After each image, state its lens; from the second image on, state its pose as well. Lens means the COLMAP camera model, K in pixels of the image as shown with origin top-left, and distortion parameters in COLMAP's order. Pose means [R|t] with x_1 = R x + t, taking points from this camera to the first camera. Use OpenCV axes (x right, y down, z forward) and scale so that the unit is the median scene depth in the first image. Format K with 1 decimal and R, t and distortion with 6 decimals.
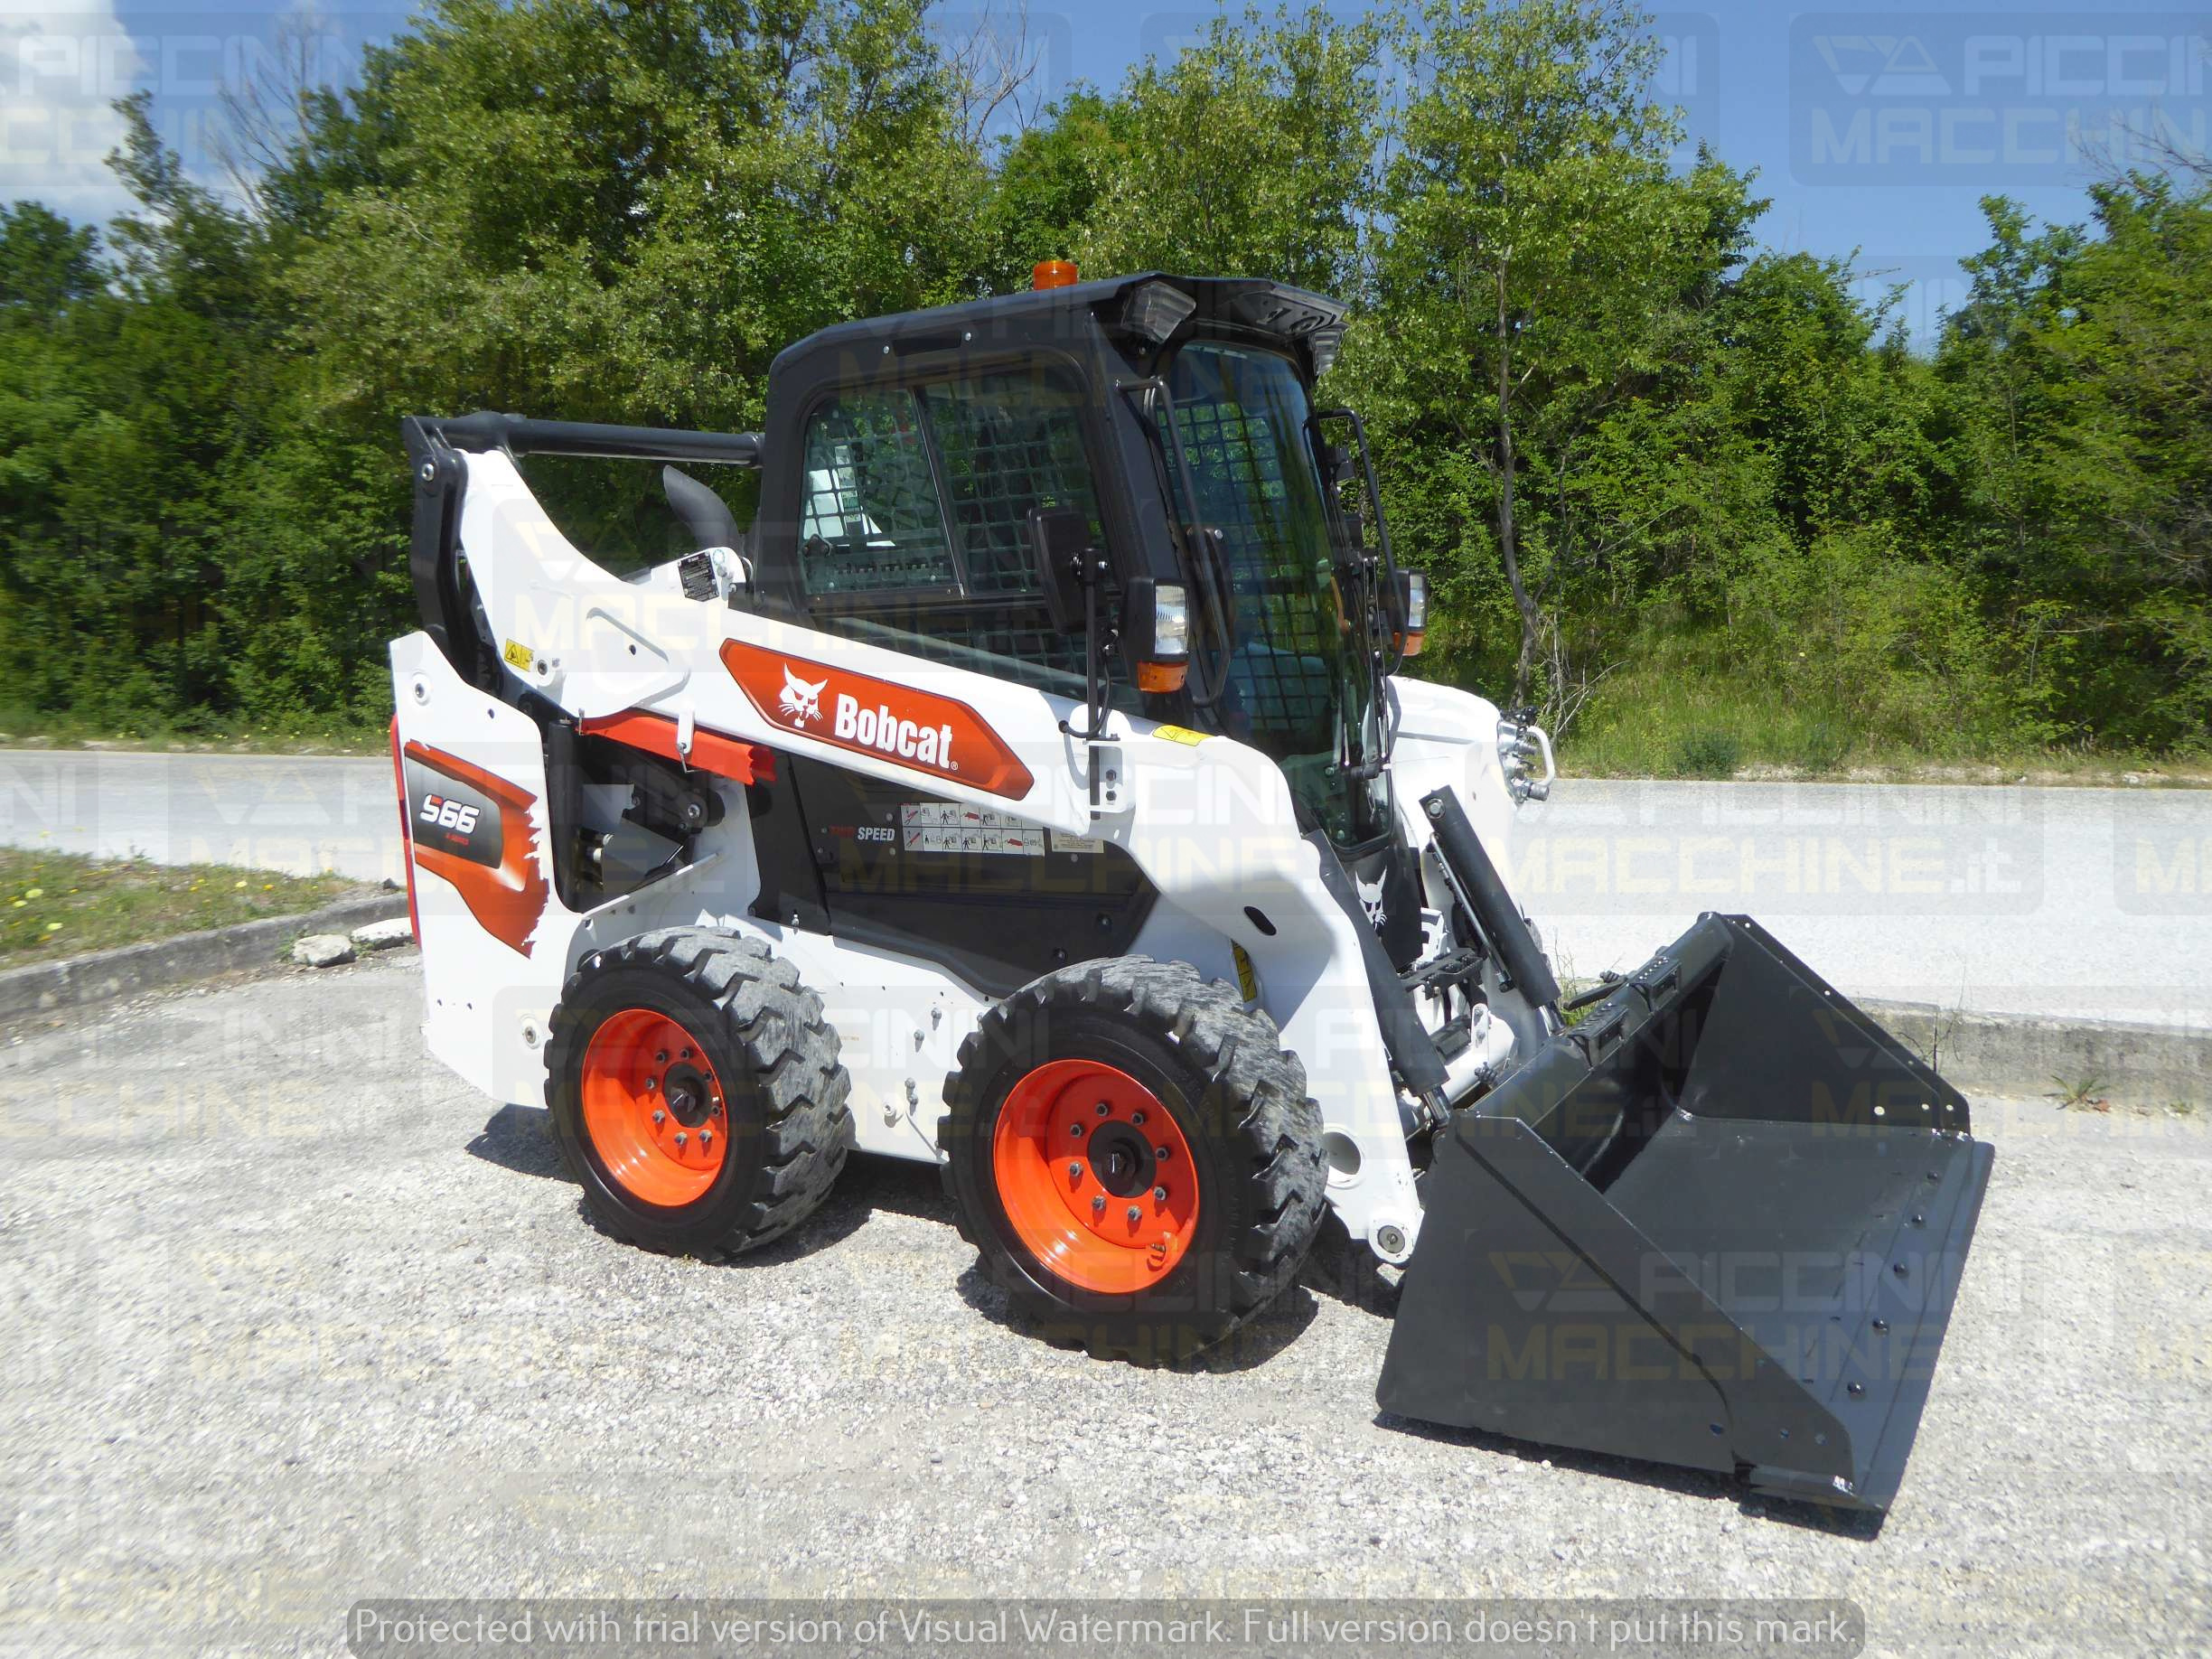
lens RADIAL K [[1735.4, 0, 1108.3], [0, 1735.4, 790.3], [0, 0, 1]] dist [0.009928, -0.024783]
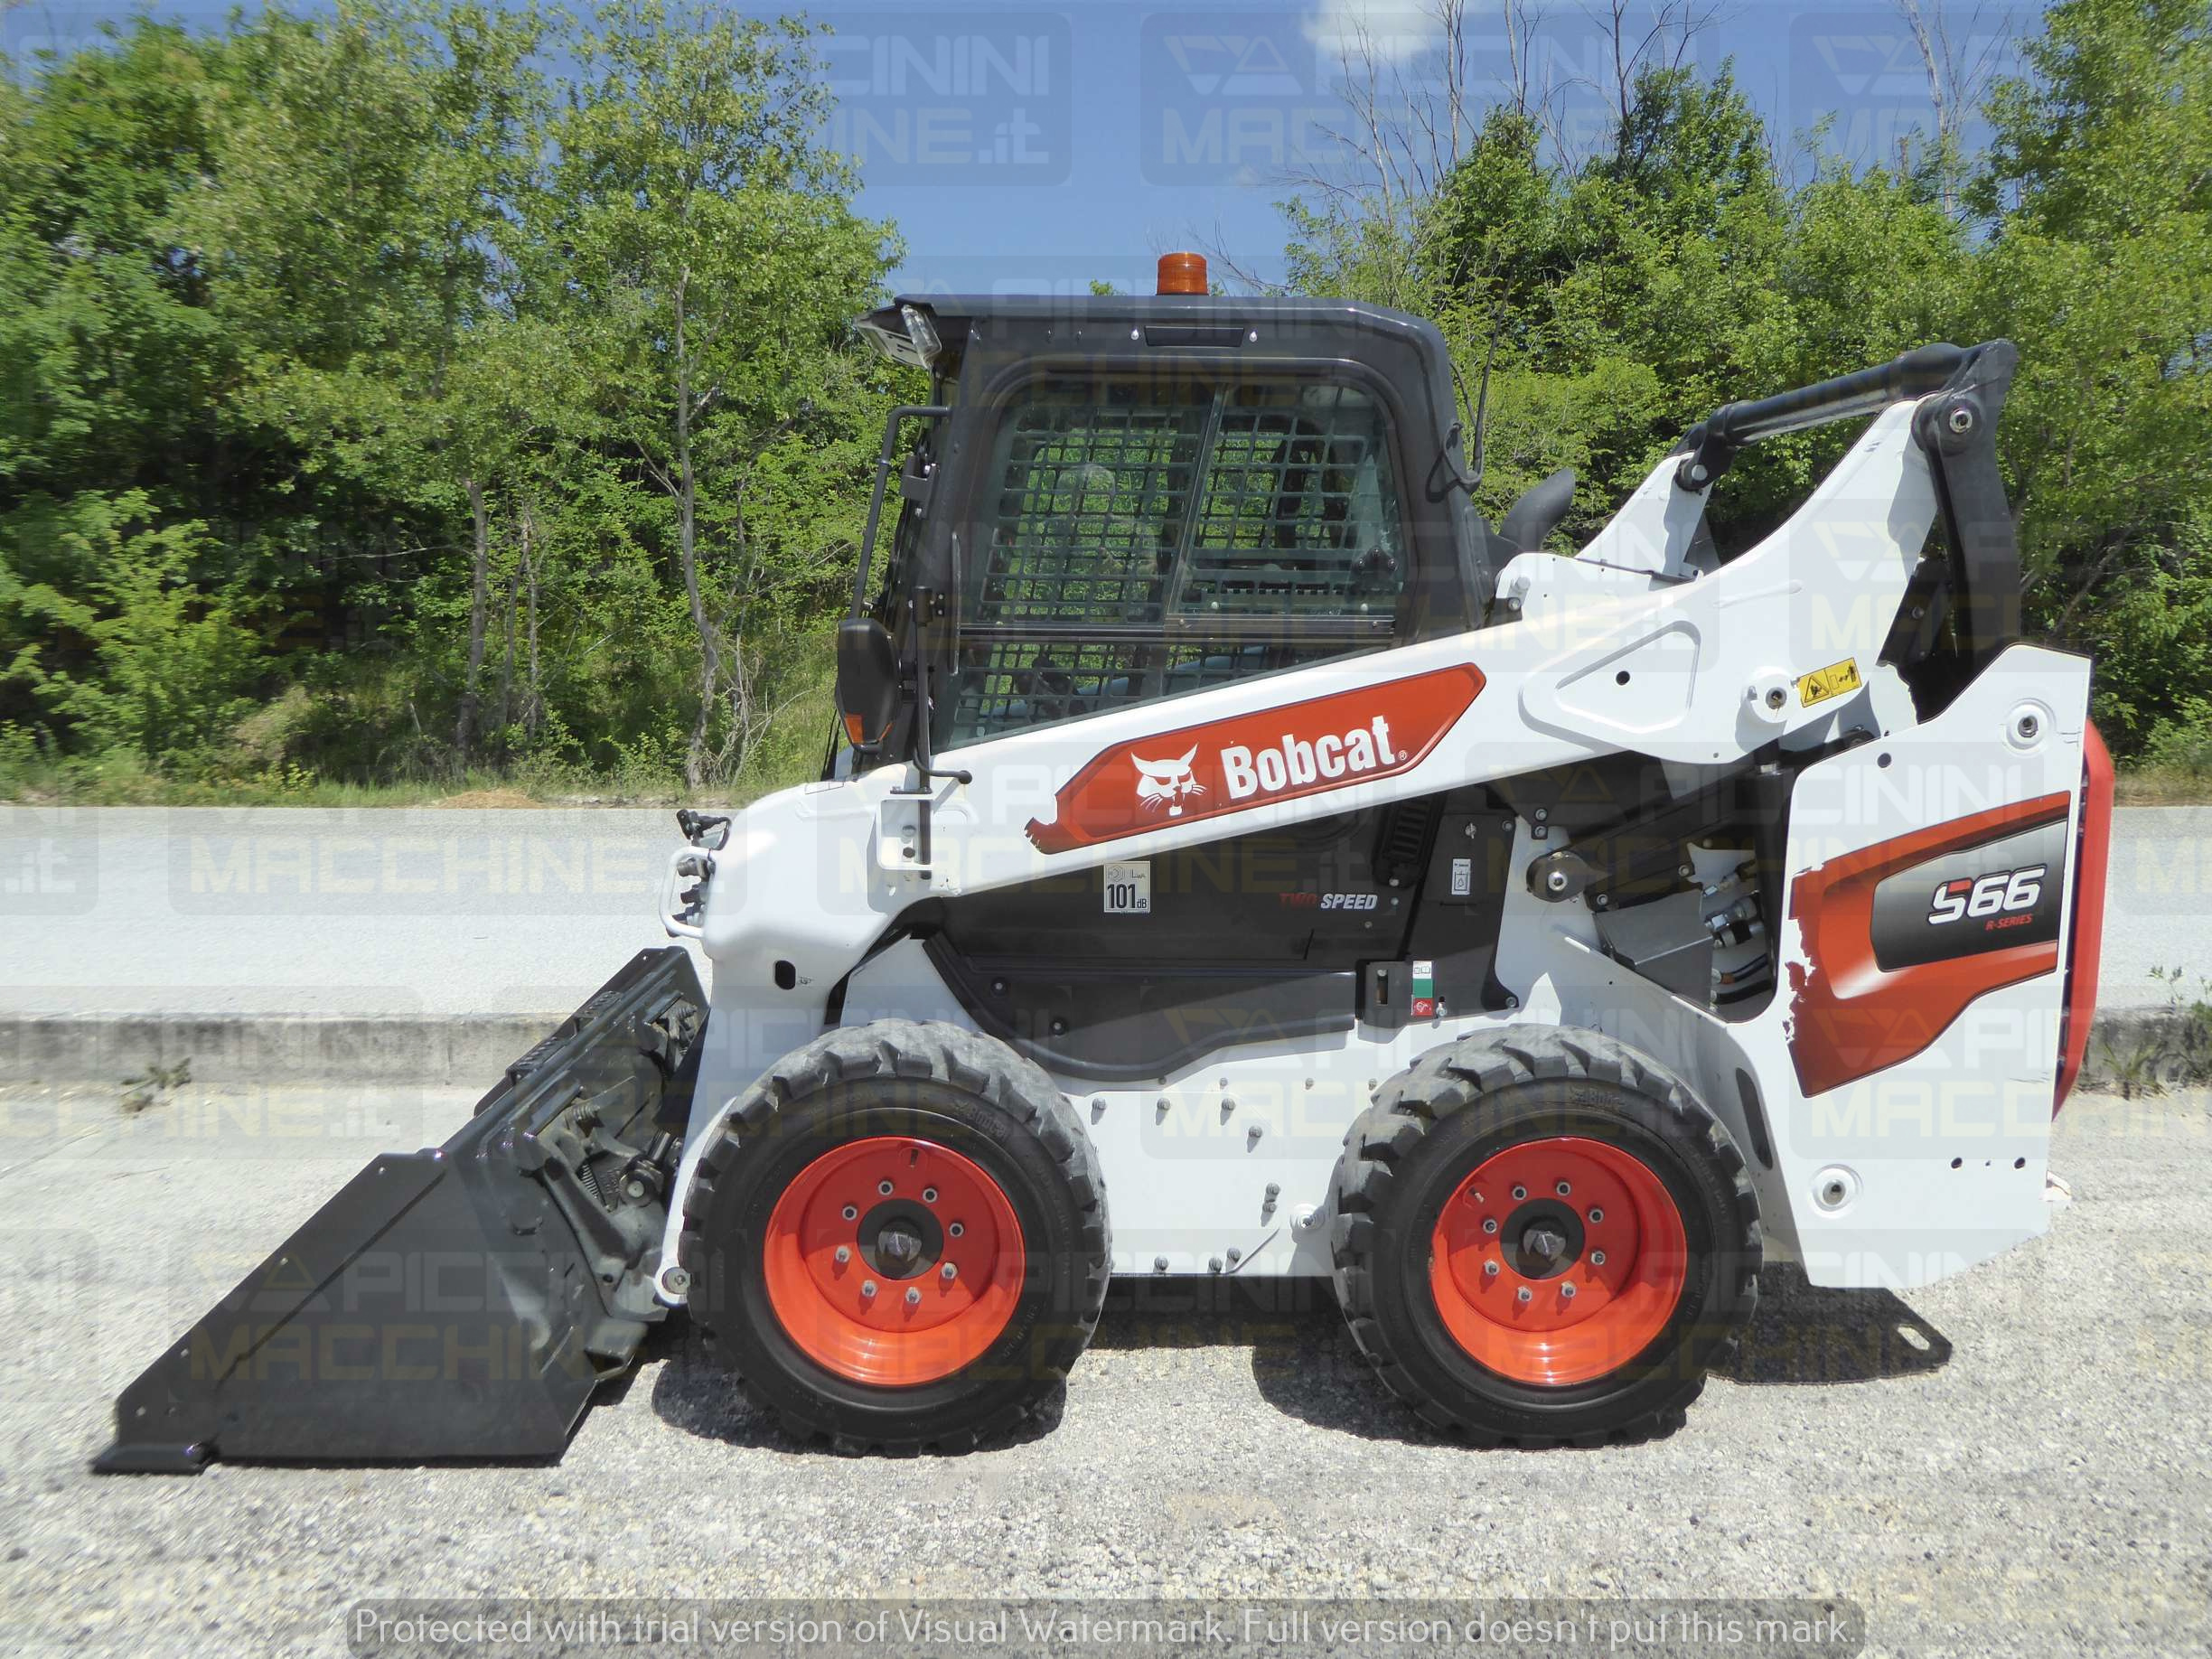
lens RADIAL K [[1735.4, 0, 1107.4], [0, 1735.4, 818.2], [0, 0, 1]] dist [0.009928, -0.024783]
pose [[0.856373, -0.023237, 0.515835, -0.294295], [0.022090, 0.999721, 0.008362, -0.014807], [-0.515885, 0.004234, 0.856647, 0.124601]]
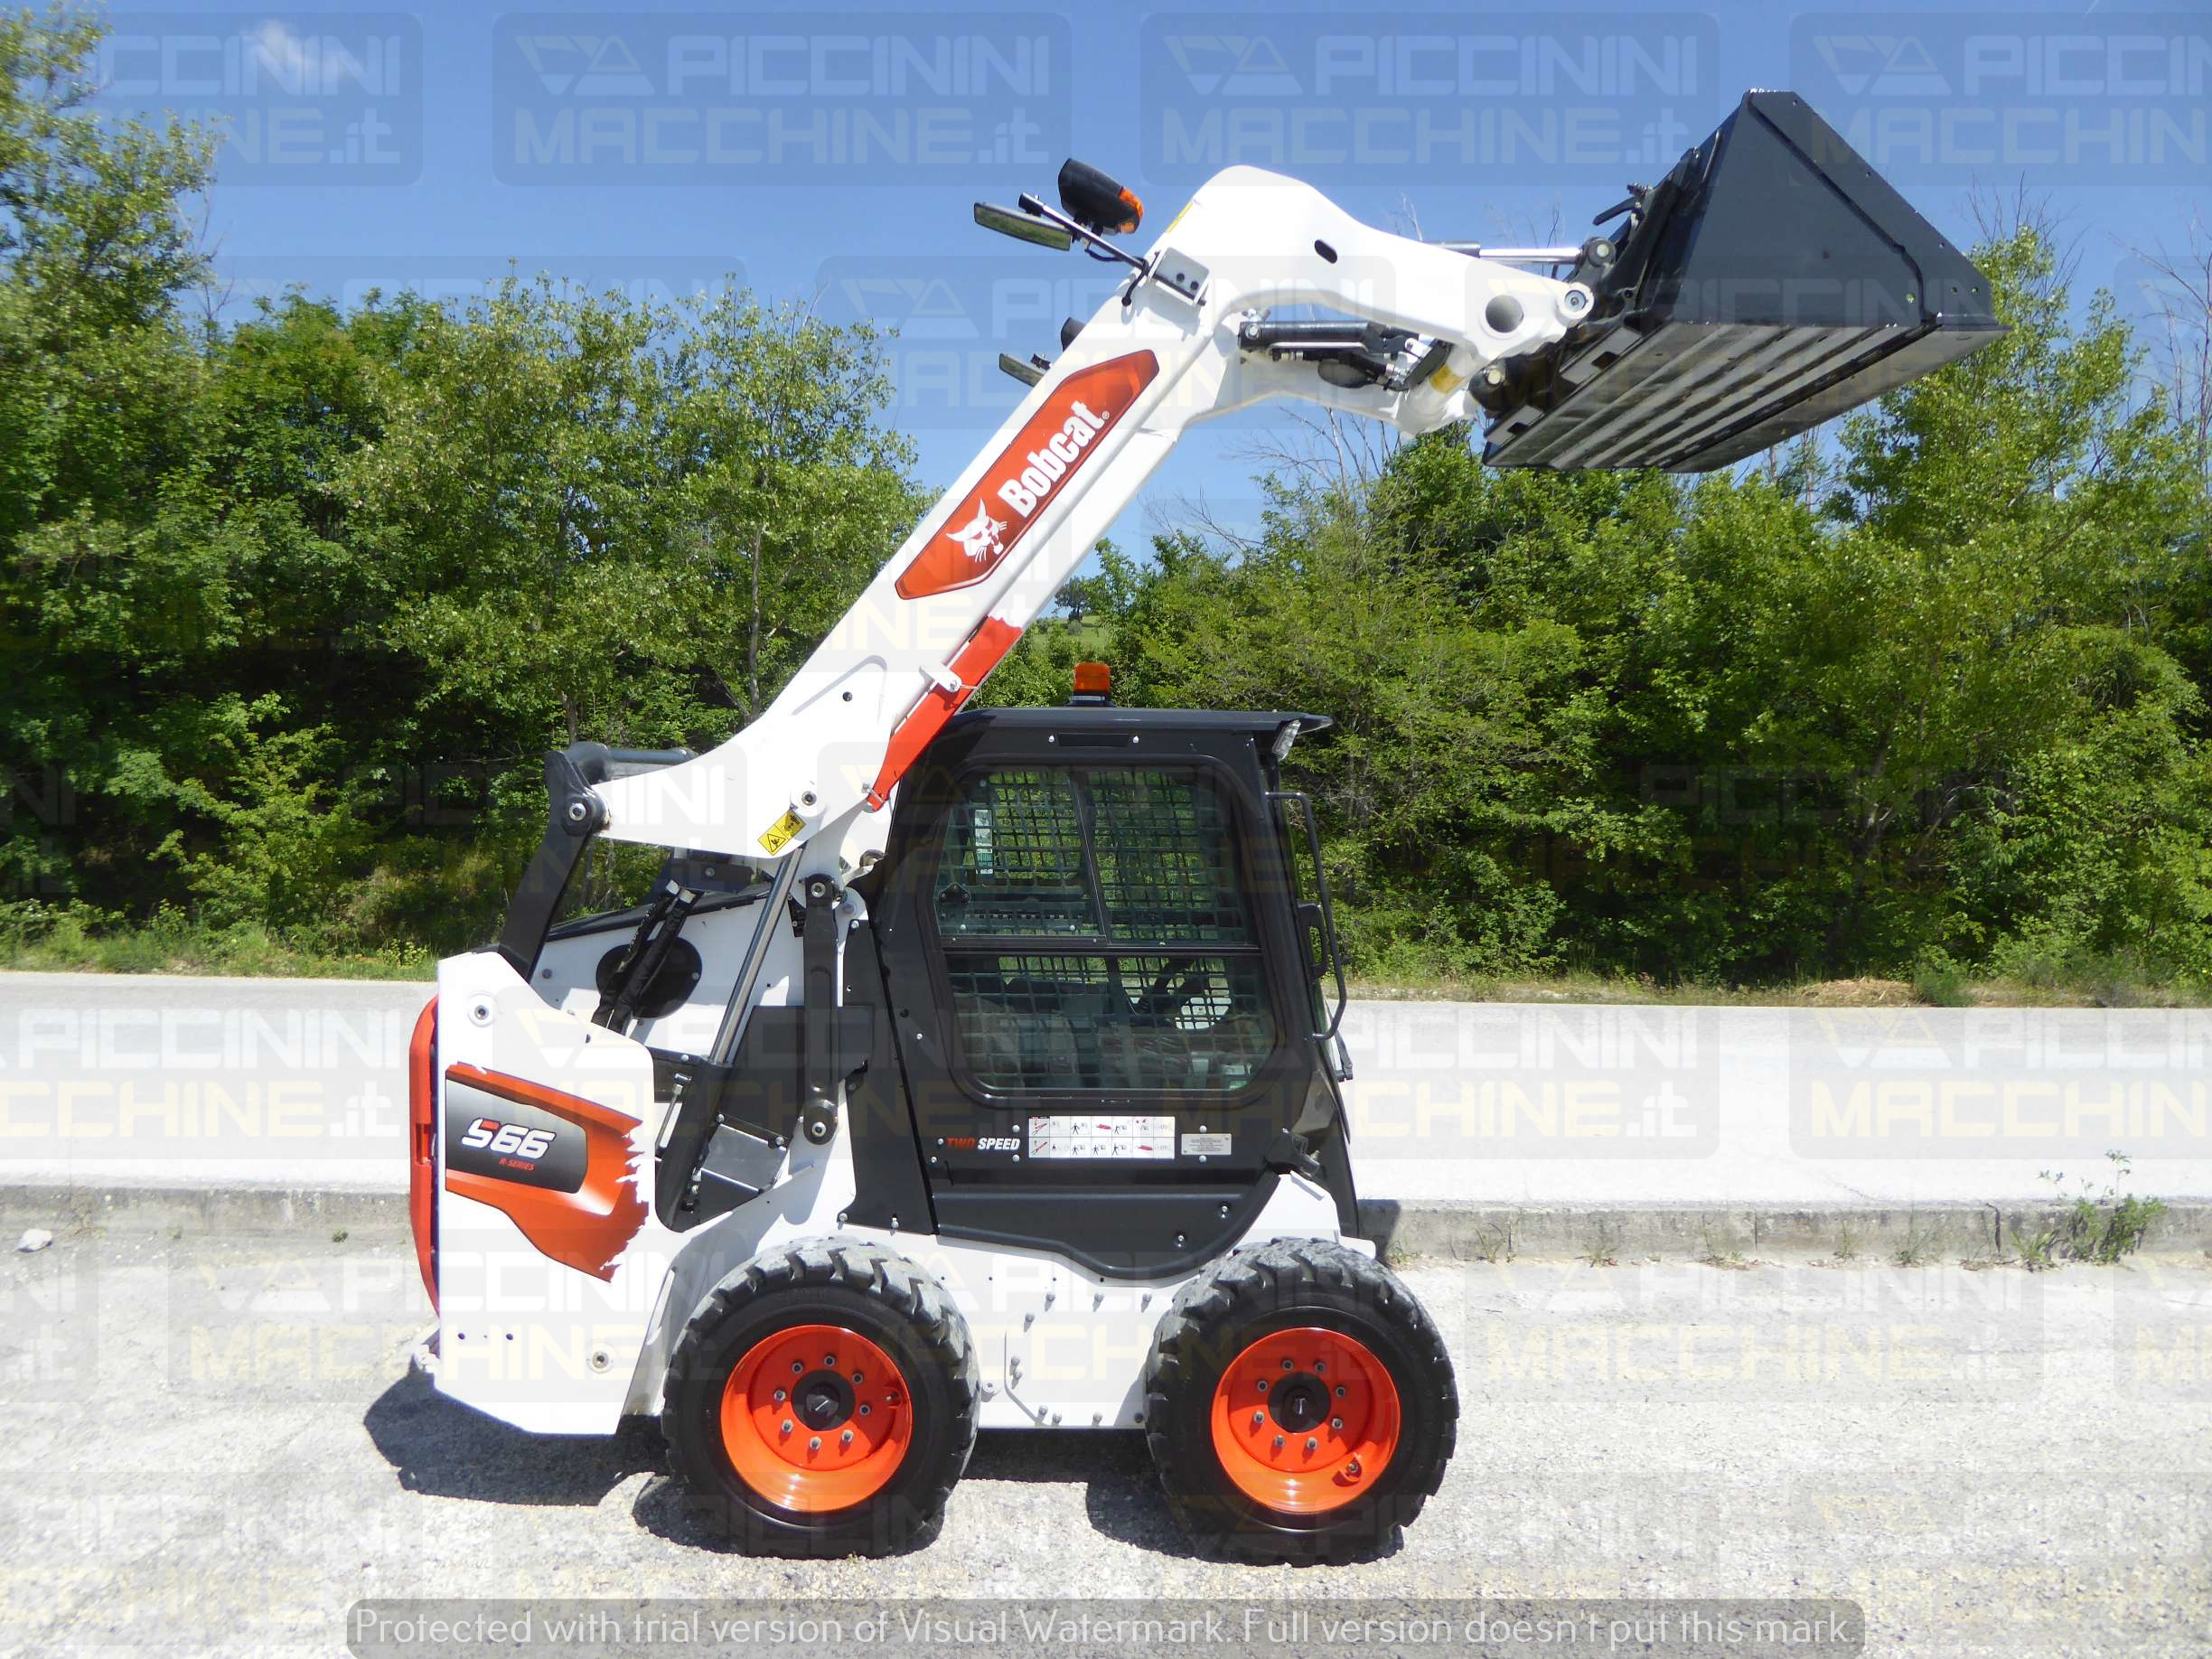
lens RADIAL K [[1588.8, 0, 1098.1], [0, 1588.8, 792.2], [0, 0, 1]] dist [-0.036930, 0.005543]
pose [[0.835620, 0.055265, 0.546521, -0.549217], [0.003601, 0.994354, -0.106056, -0.078128], [-0.549296, 0.090590, 0.830703, 0.056411]]
